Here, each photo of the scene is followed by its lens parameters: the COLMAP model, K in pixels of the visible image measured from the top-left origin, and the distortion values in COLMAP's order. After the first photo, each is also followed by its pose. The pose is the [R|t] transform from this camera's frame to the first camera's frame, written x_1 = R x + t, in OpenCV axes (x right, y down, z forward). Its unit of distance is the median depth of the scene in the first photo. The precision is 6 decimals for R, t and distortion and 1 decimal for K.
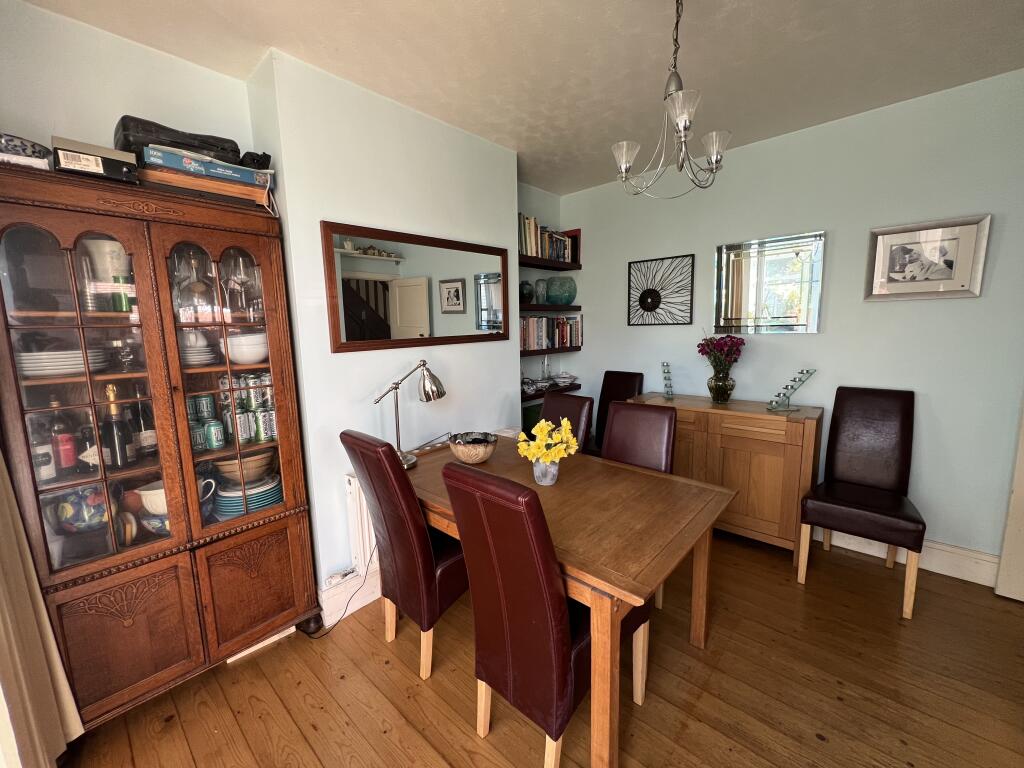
lens RADIAL K [[411.2, 0, 507.9], [0, 411.2, 381.8], [0, 0, 1]] dist [-0.001402, -0.000069]
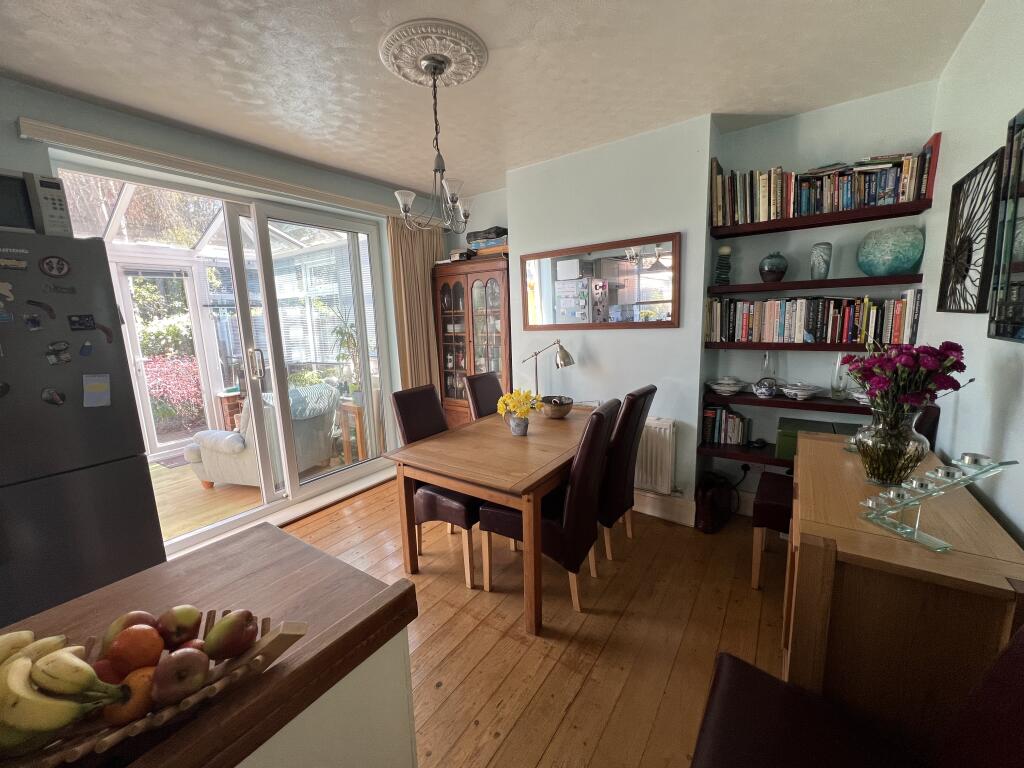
lens RADIAL K [[411.2, 0, 506.8], [0, 411.2, 382.9], [0, 0, 1]] dist [-0.001402, -0.000069]
pose [[0.119772, 0.181393, -0.976090, 0.786519], [-0.105795, 0.979901, 0.169120, -0.084563], [0.987148, 0.083009, 0.136556, 0.427868]]
